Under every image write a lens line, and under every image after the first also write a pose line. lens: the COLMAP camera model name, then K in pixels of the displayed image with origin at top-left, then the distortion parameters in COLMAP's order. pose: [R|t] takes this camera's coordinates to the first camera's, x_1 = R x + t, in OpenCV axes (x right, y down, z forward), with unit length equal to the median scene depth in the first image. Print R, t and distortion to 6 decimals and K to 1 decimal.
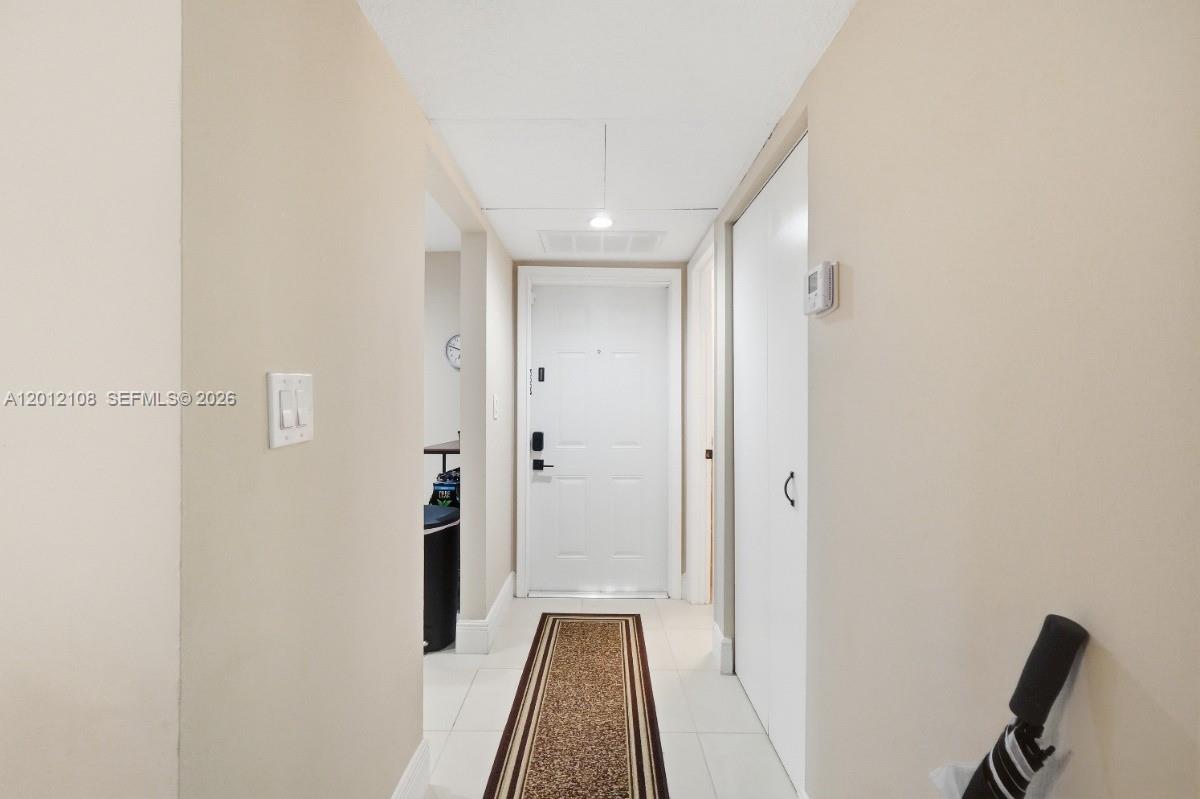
lens RADIAL K [[515.7, 0, 598.9], [0, 515.7, 399.9], [0, 0, 1]] dist [-0.003061, 0.002688]
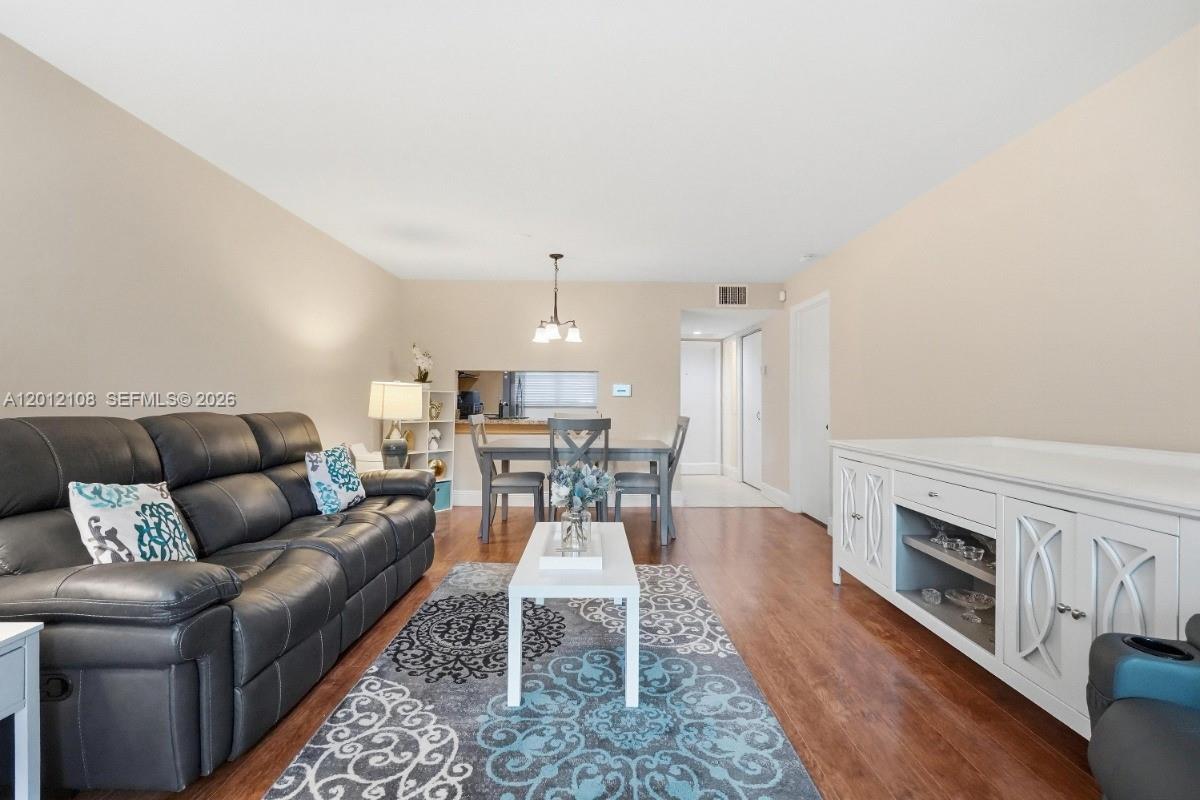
lens RADIAL K [[515.7, 0, 595.7], [0, 515.7, 400.1], [0, 0, 1]] dist [-0.003061, 0.002688]
pose [[0.999993, -0.002197, -0.003052, -0.442267], [0.002220, 0.999968, 0.007661, 0.008627], [0.003035, -0.007668, 0.999966, -1.517269]]
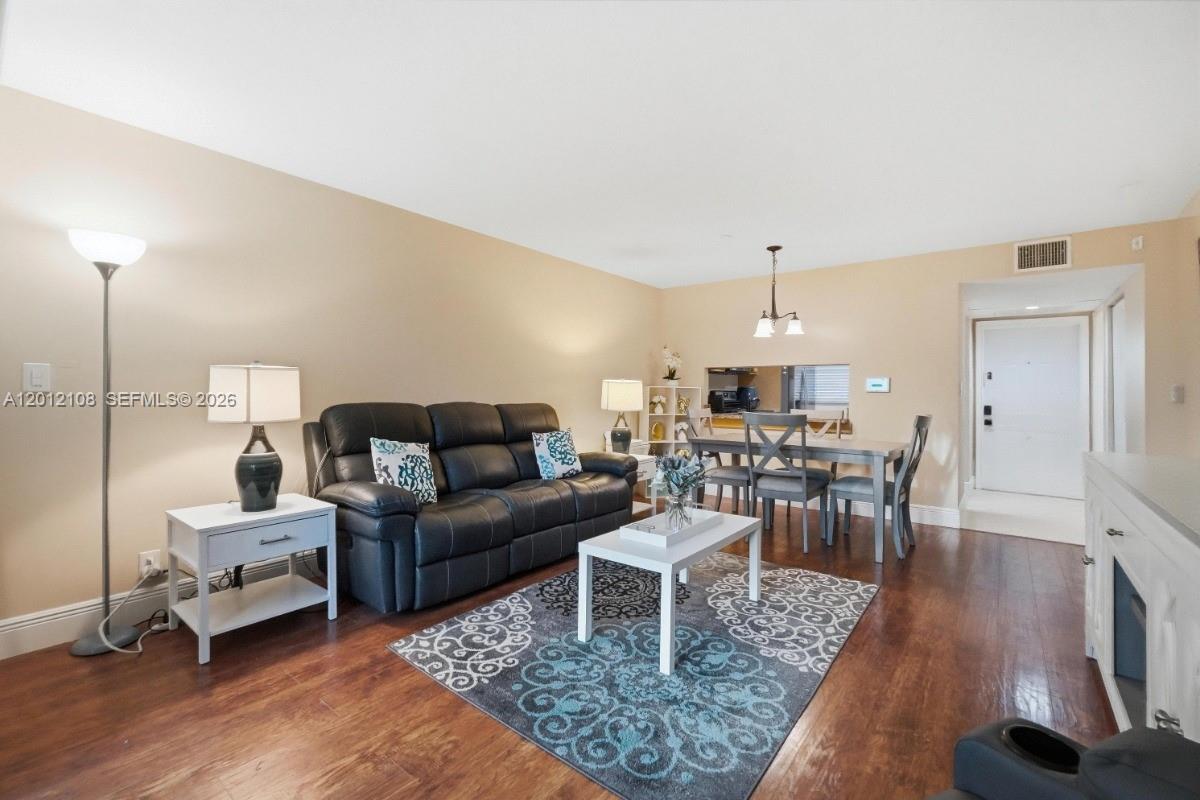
lens RADIAL K [[515.7, 0, 594.1], [0, 515.7, 392.9], [0, 0, 1]] dist [-0.003061, 0.002688]
pose [[0.778076, -0.004959, -0.628150, -0.055285], [0.004036, 0.999988, -0.002895, 0.014900], [0.628157, -0.000283, 0.778087, -1.485743]]
